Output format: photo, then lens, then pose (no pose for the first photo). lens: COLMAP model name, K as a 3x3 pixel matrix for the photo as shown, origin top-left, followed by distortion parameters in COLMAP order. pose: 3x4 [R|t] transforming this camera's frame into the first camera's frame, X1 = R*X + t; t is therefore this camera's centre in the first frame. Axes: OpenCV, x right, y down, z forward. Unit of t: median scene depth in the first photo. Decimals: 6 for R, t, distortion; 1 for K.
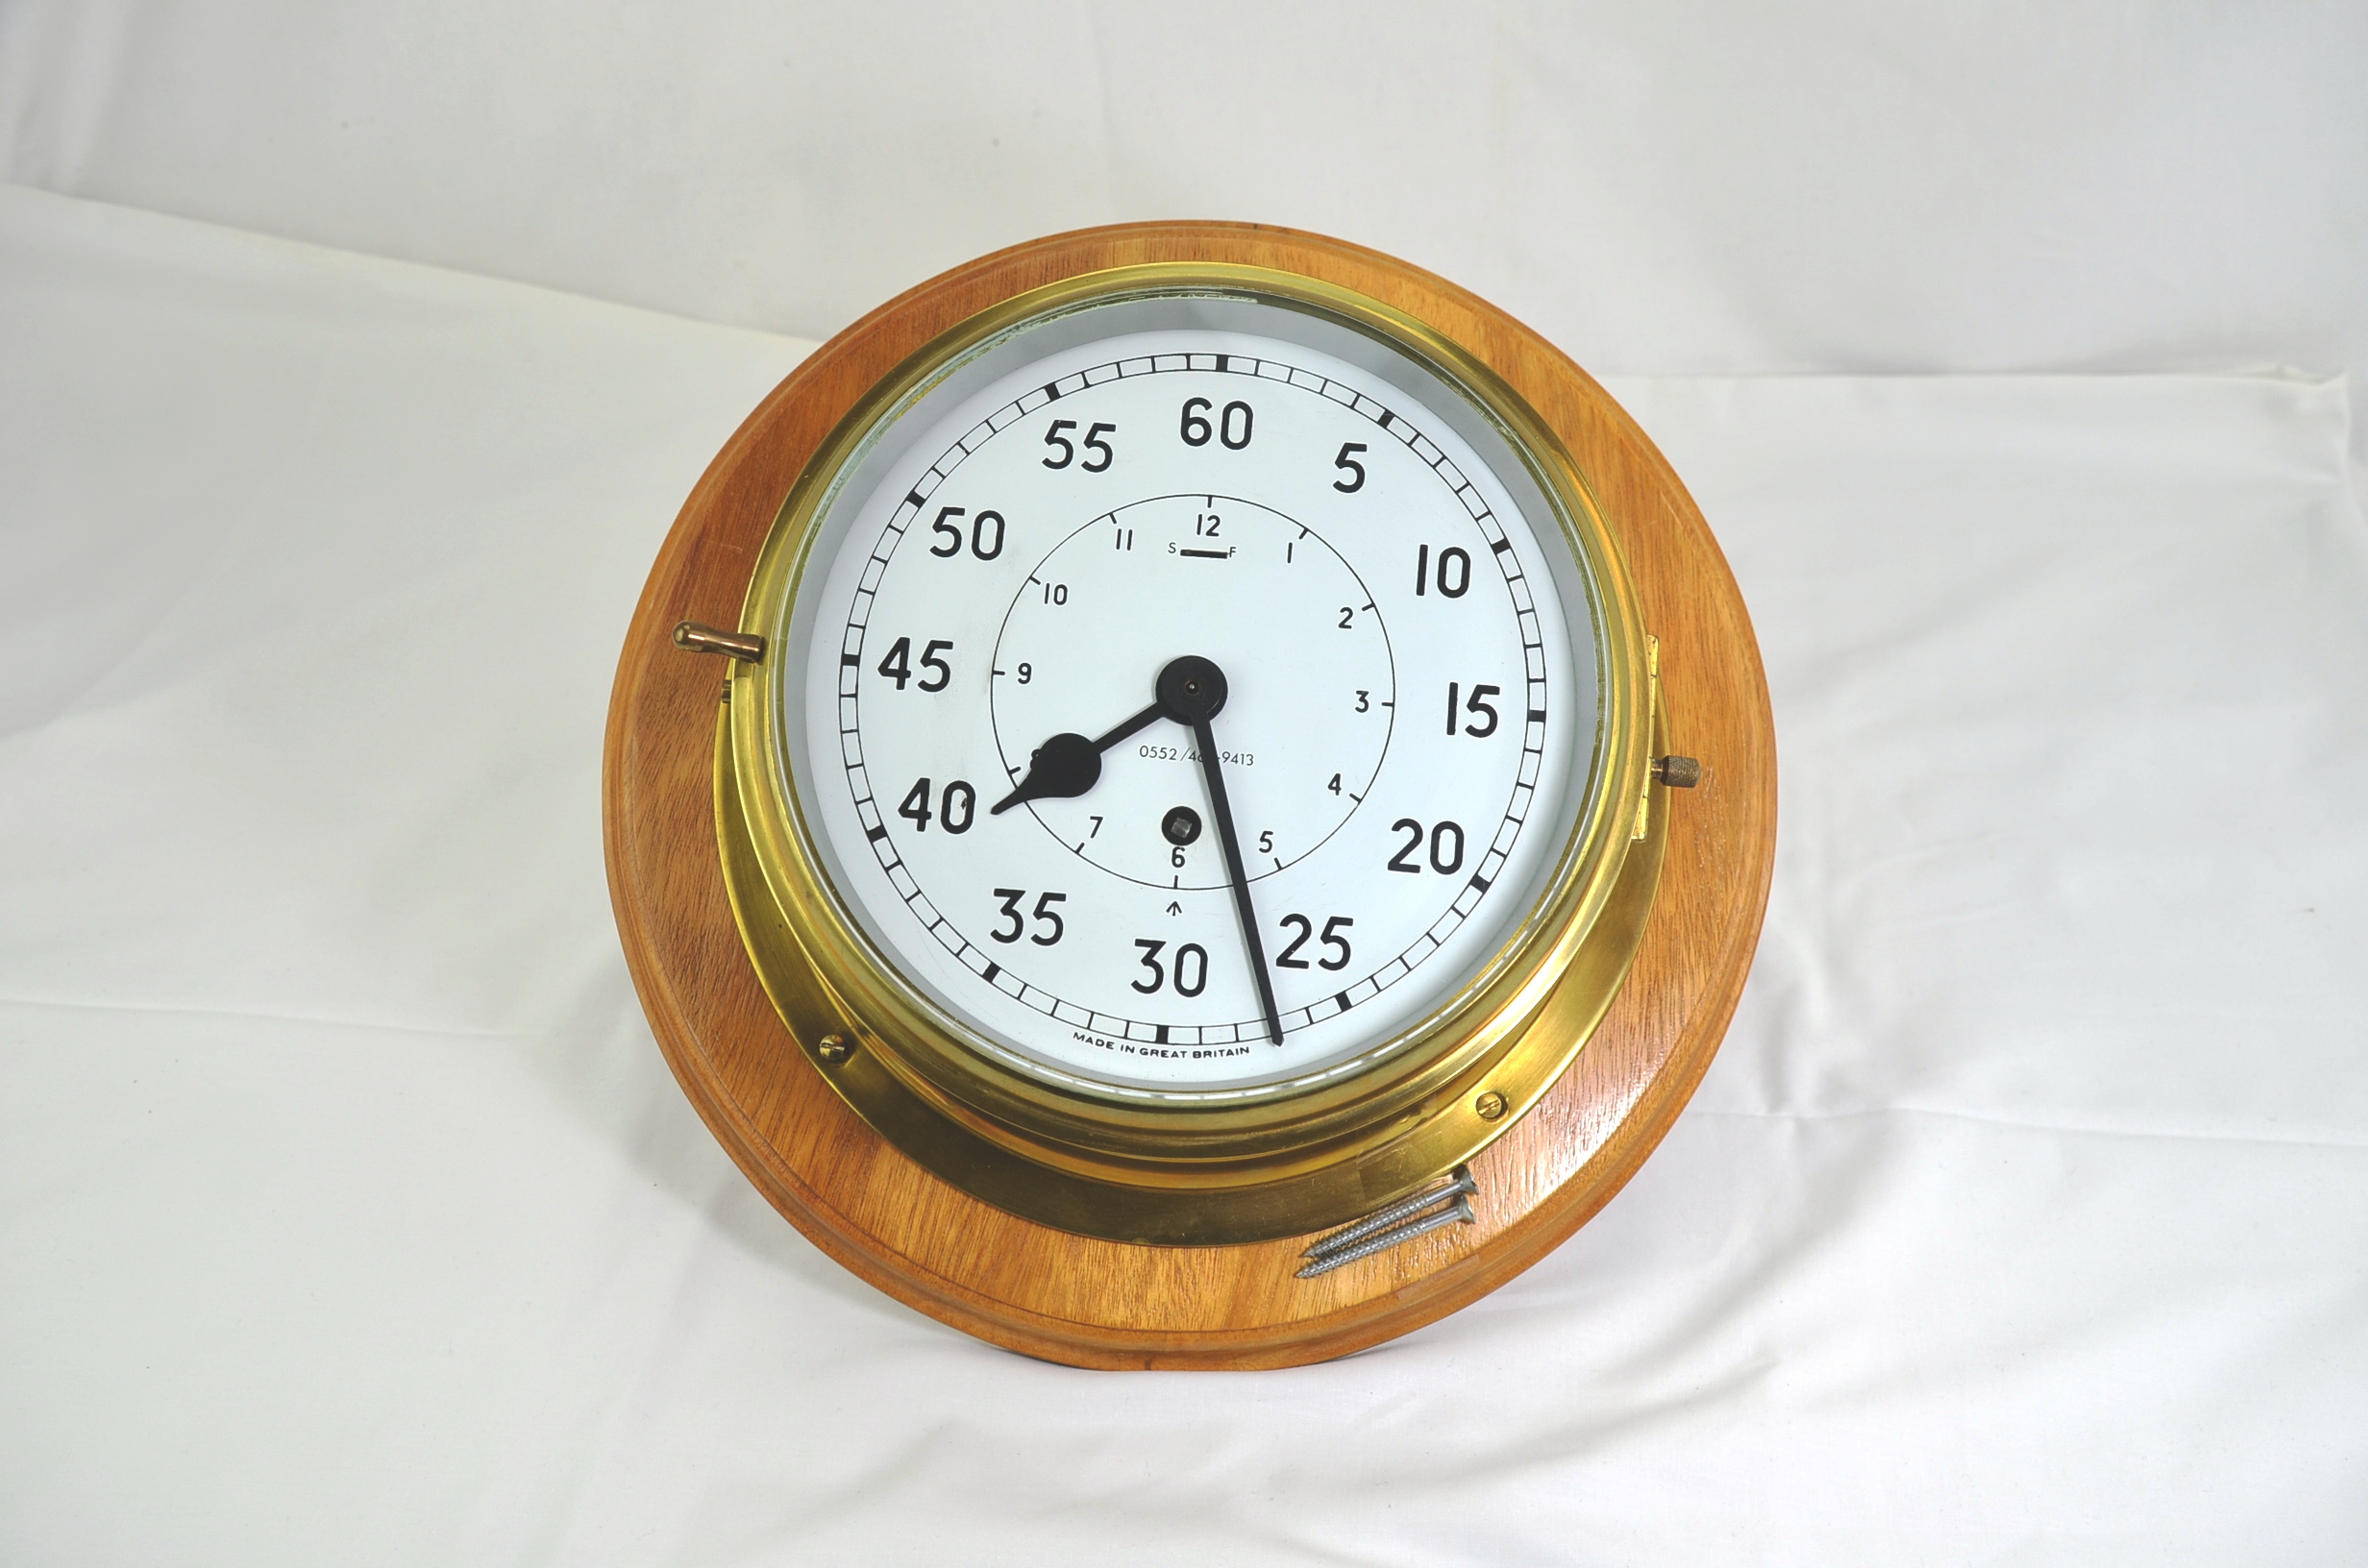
lens RADIAL K [[2316.6, 0, 1175.1], [0, 2316.6, 775.3], [0, 0, 1]] dist [-0.007984, -0.000314]
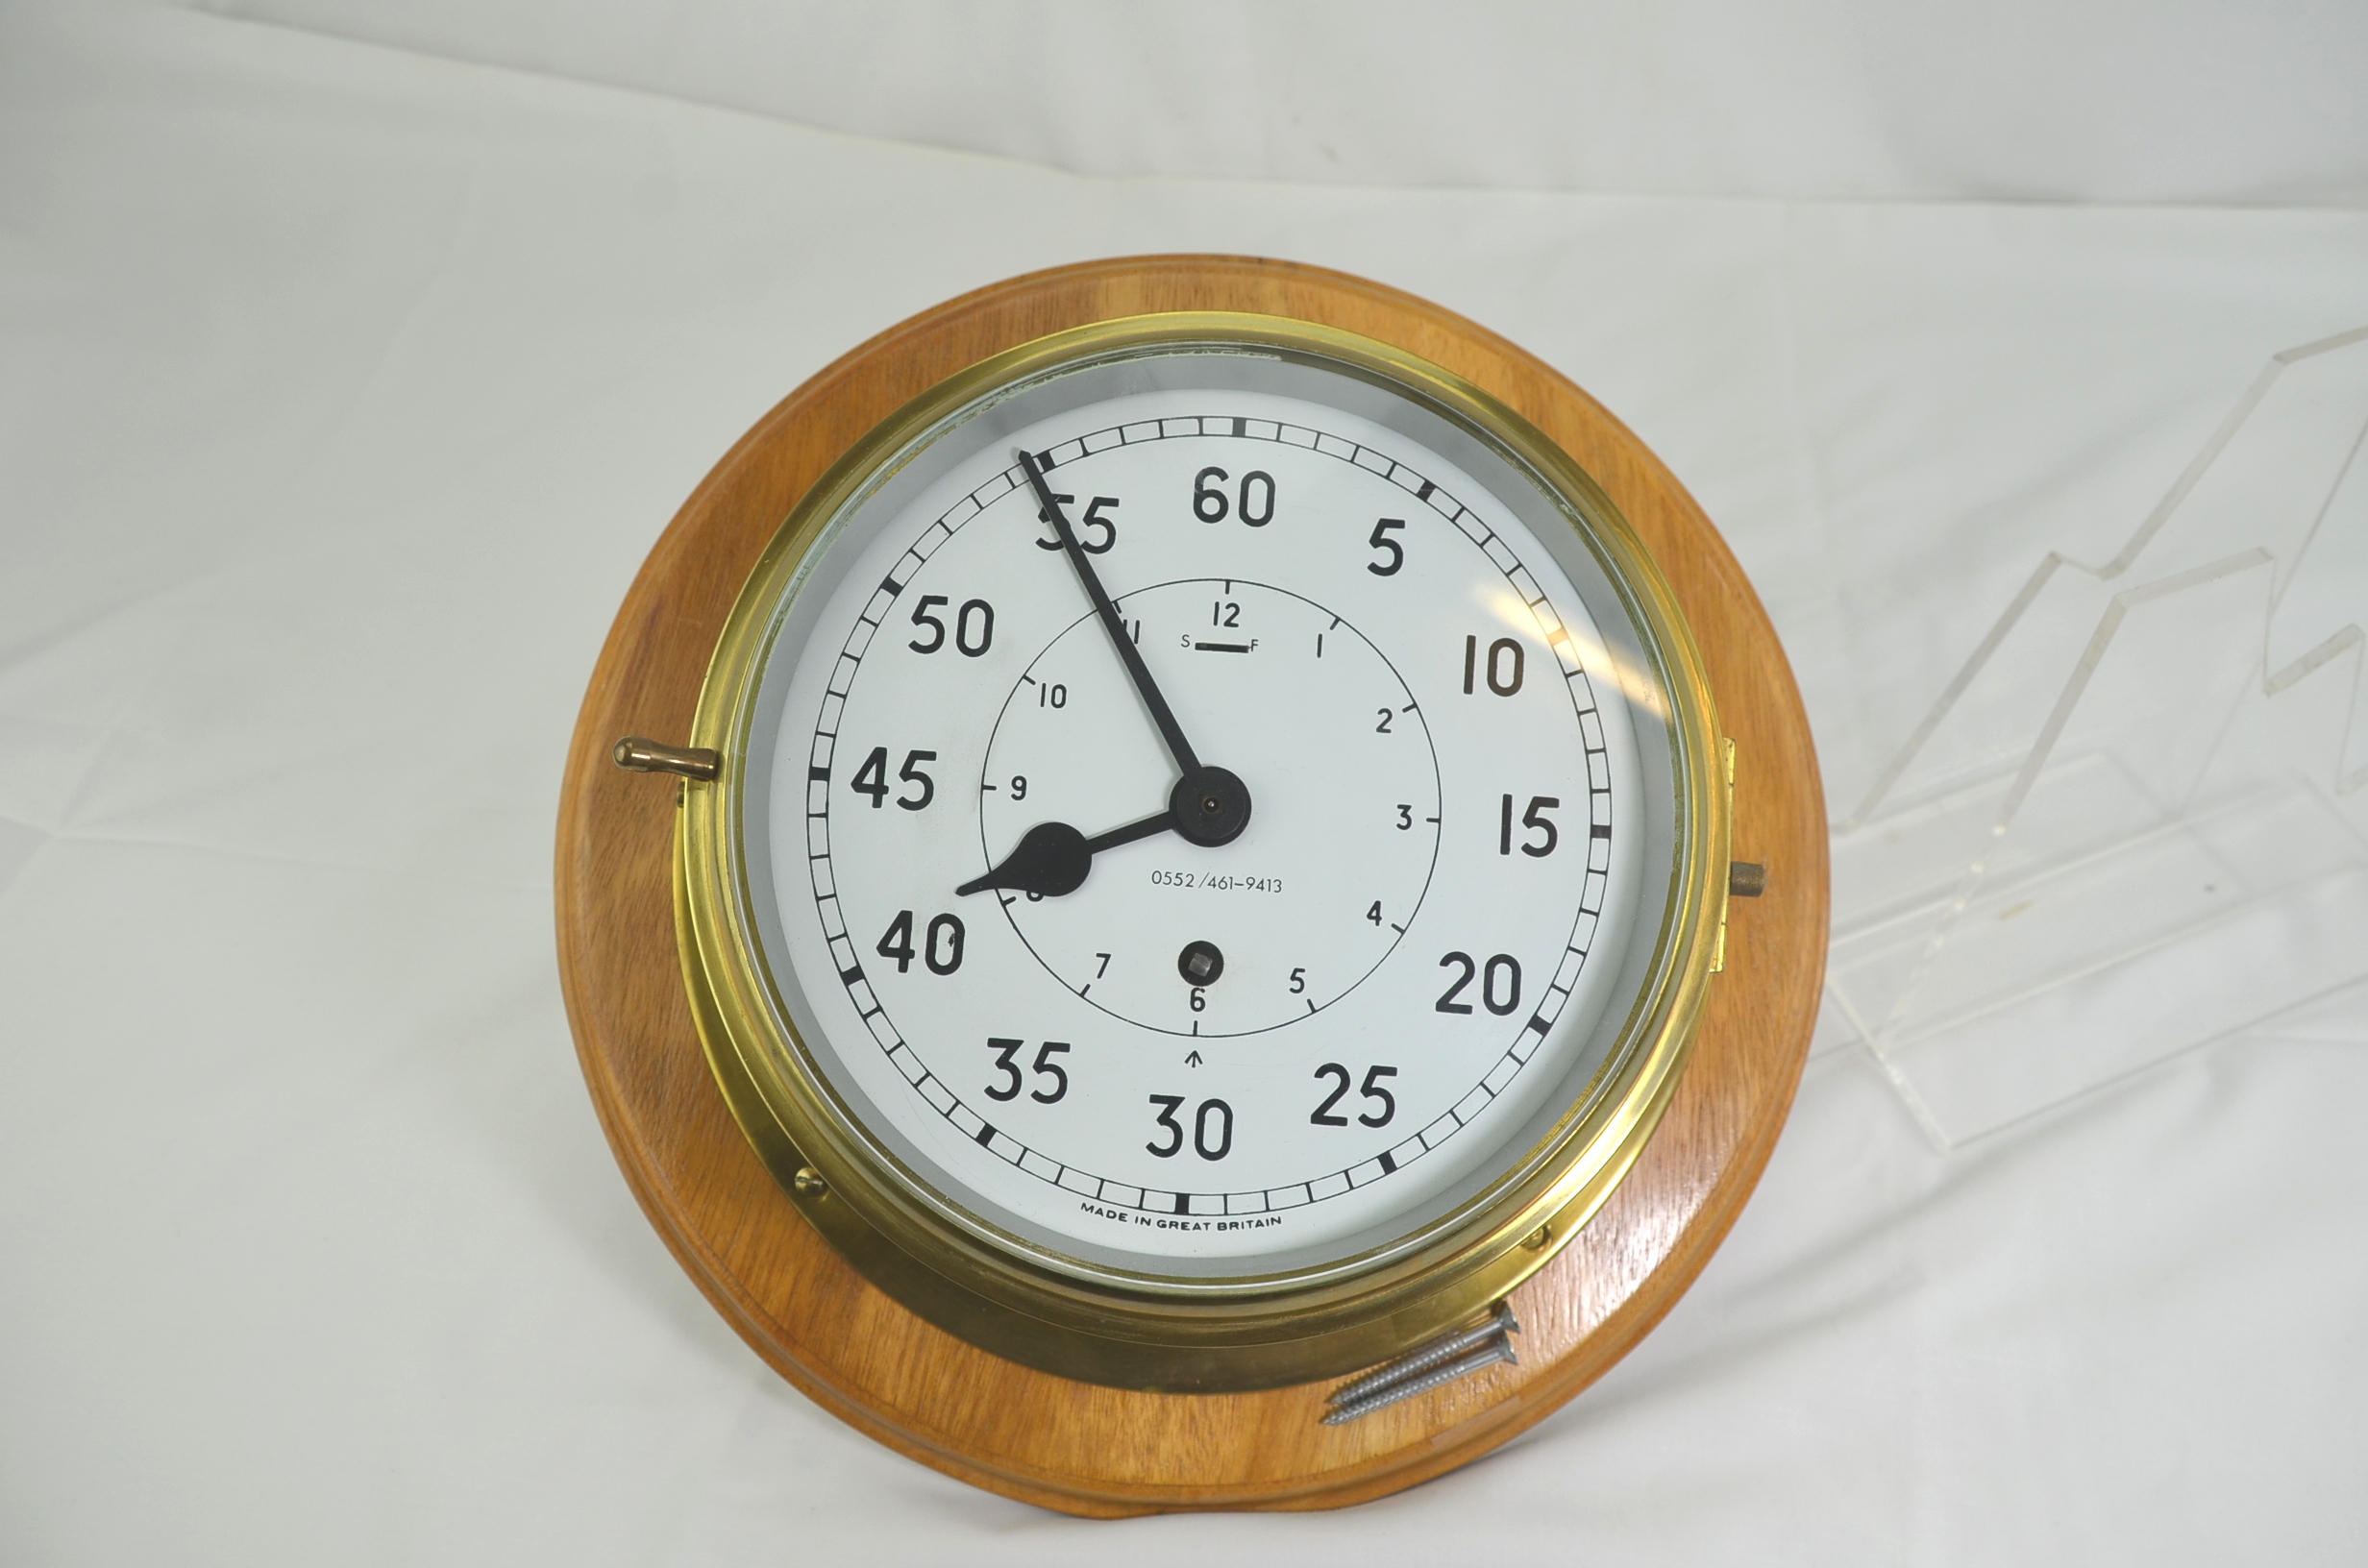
lens RADIAL K [[2048.1, 0, 1184.0], [0, 2048.1, 784.0], [0, 0, 1]] dist [-0.076867, 0.000054]
pose [[0.999601, -0.009592, 0.026553, -0.022611], [0.008535, 0.999177, 0.039648, -0.073792], [-0.026911, -0.039406, 0.998861, 0.221108]]
